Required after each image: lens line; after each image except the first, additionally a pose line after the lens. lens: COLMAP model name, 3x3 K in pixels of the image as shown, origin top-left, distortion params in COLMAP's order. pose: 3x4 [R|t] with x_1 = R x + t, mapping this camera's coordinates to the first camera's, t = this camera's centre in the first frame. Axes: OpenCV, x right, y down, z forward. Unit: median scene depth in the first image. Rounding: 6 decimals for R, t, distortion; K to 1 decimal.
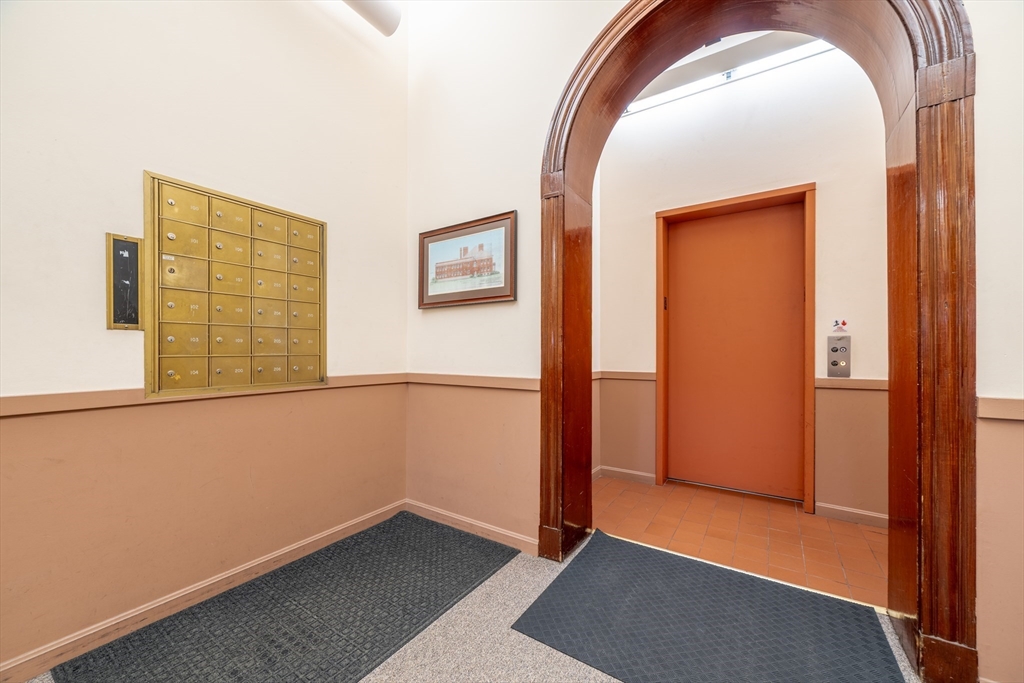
lens RADIAL K [[385.6, 0, 516.2], [0, 385.6, 351.1], [0, 0, 1]] dist [-0.006851, 0.002979]
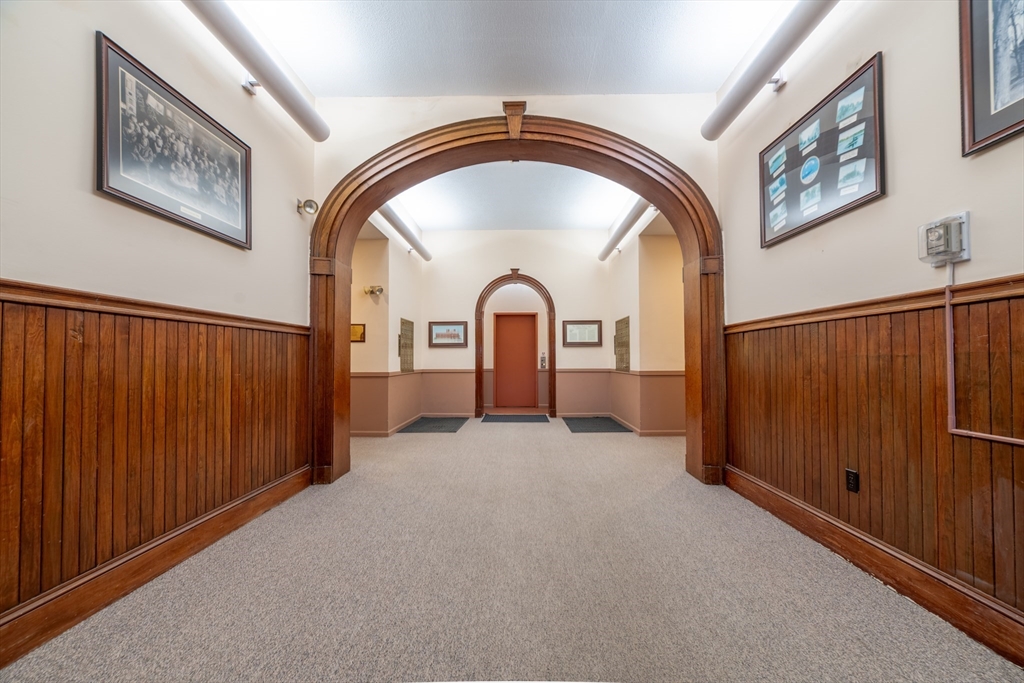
lens RADIAL K [[385.6, 0, 516.2], [0, 385.6, 351.1], [0, 0, 1]] dist [-0.006851, 0.002979]
pose [[0.842259, 0.008319, 0.539009, -1.452402], [0.004453, 0.999739, -0.022388, -0.013588], [-0.539054, 0.021256, 0.842003, -2.100642]]
